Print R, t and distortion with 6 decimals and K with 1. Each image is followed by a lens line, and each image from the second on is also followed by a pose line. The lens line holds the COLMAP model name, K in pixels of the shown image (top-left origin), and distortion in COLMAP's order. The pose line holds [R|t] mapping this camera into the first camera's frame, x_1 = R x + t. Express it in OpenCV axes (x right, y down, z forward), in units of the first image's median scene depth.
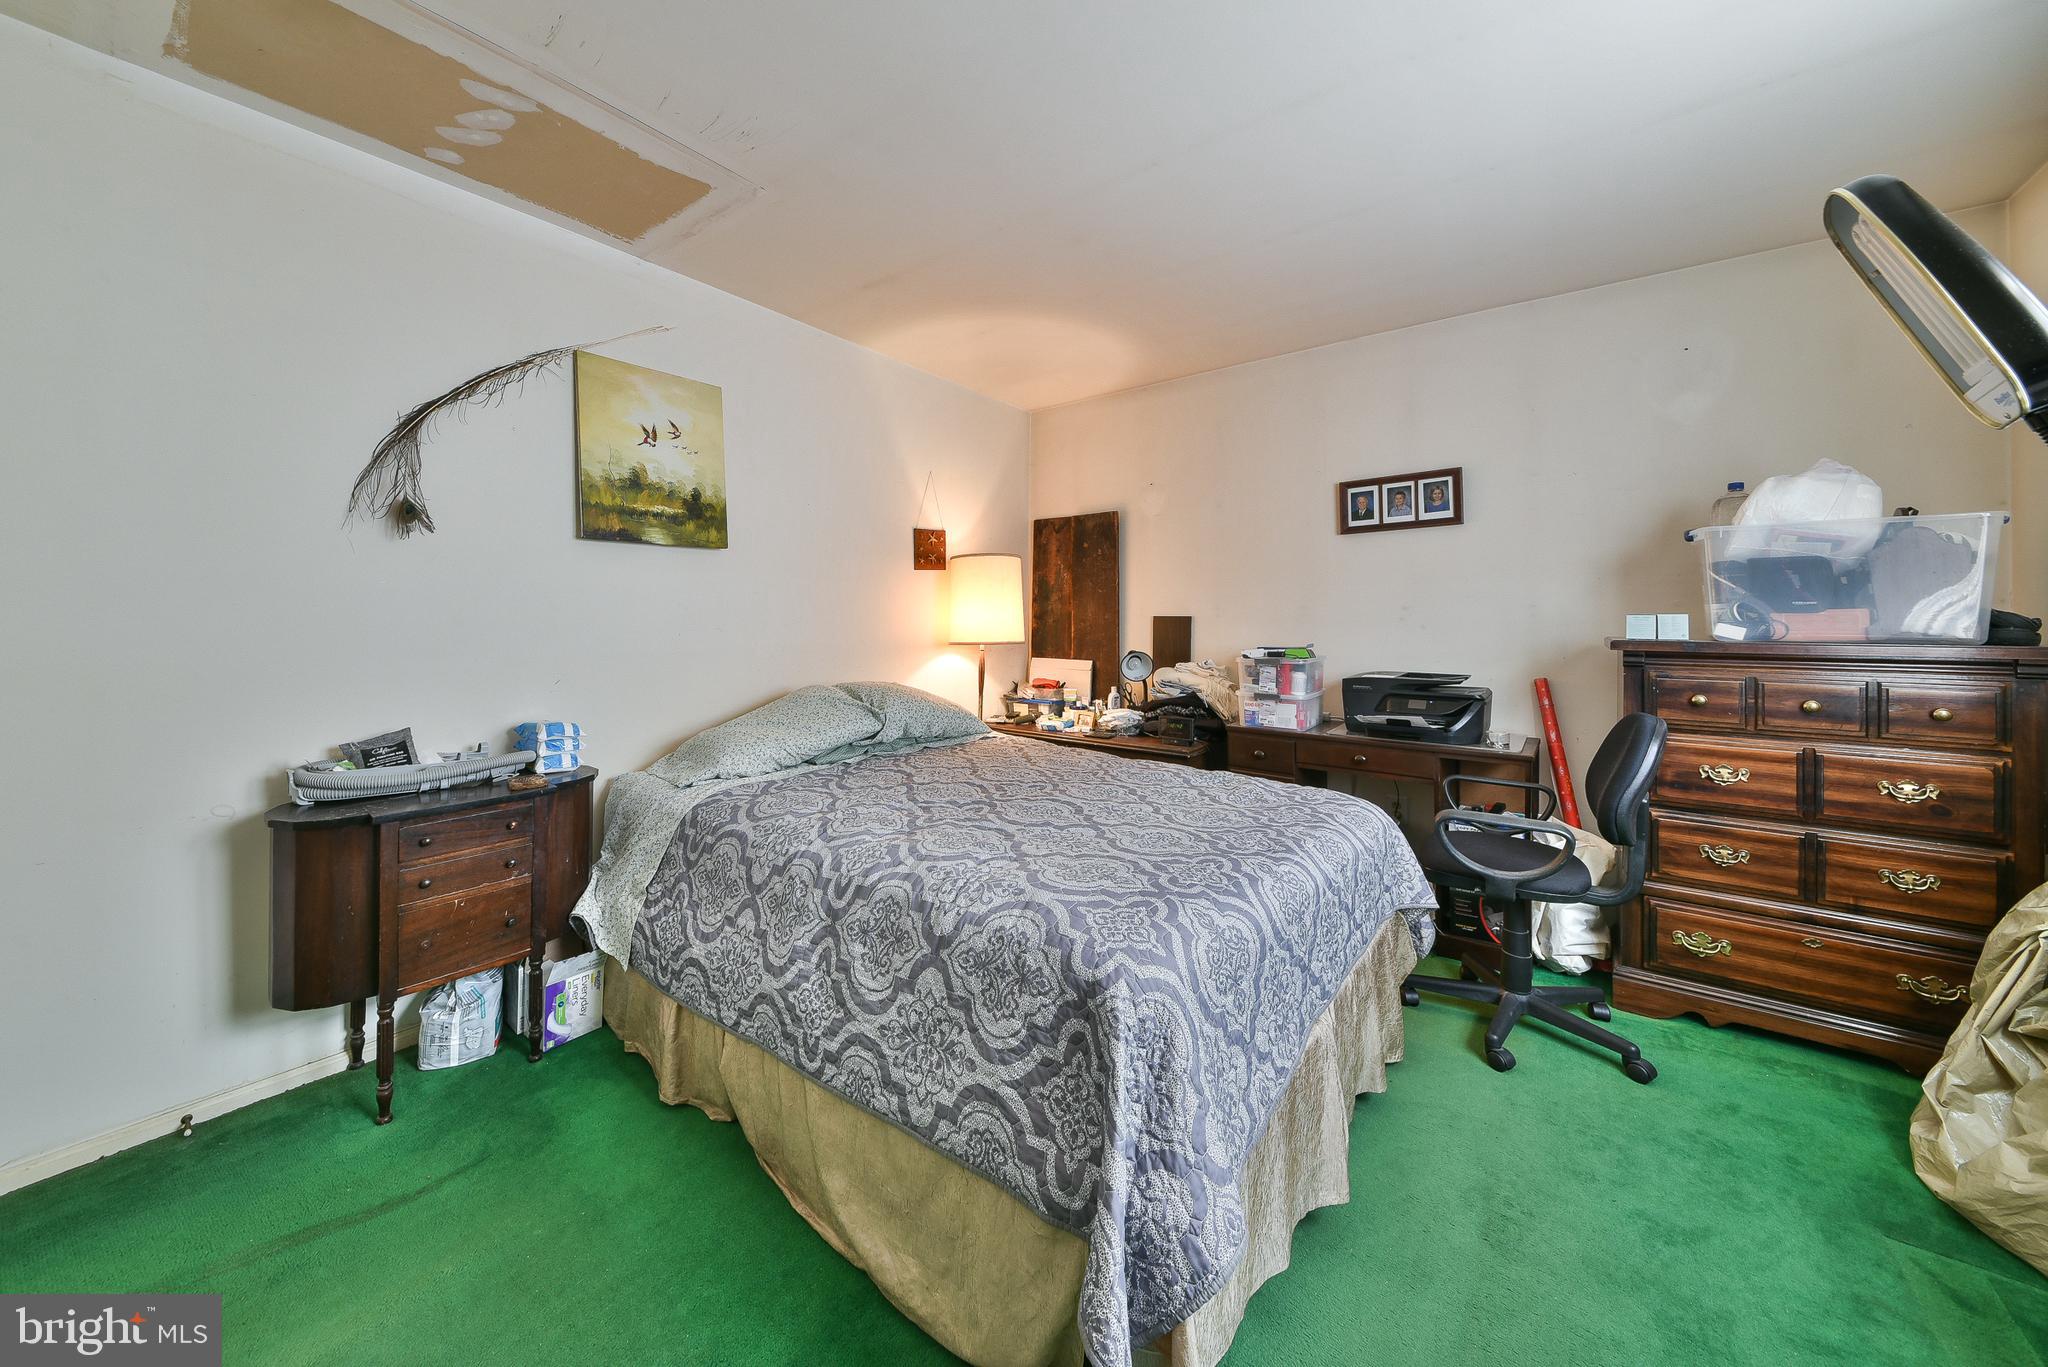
lens RADIAL K [[721.6, 0, 973.2], [0, 721.6, 610.5], [0, 0, 1]] dist [0.002574, -0.001556]
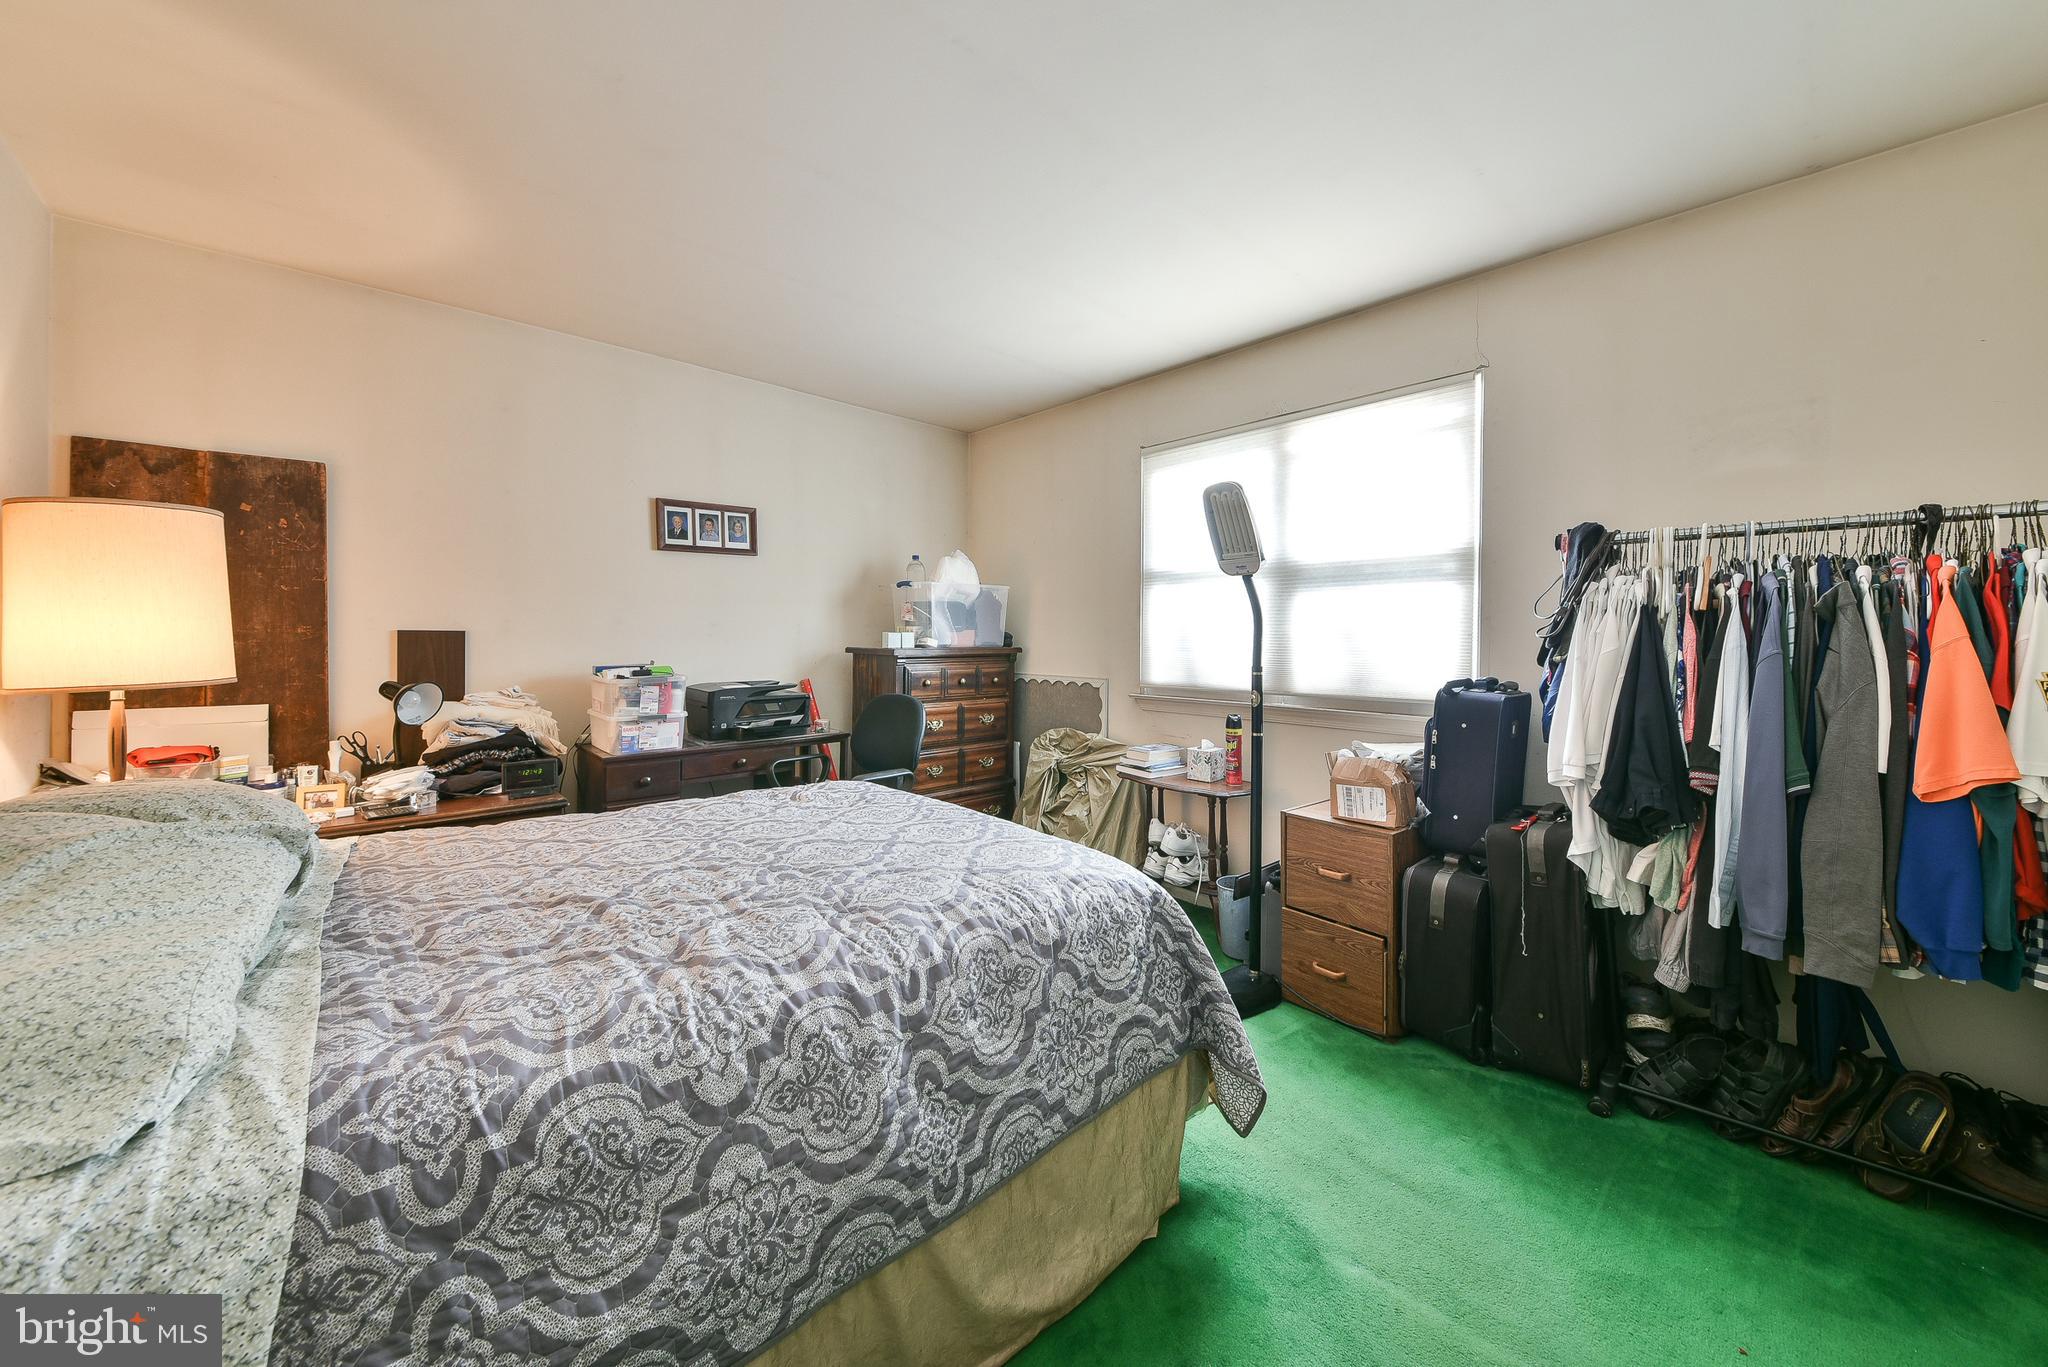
lens RADIAL K [[721.6, 0, 1048.0], [0, 721.6, 640.2], [0, 0, 1]] dist [0.002574, -0.001556]
pose [[0.131578, -0.010175, 0.991254, -0.844489], [-0.016034, 0.999795, 0.012391, -0.004048], [-0.991176, -0.017524, 0.131388, 0.679765]]
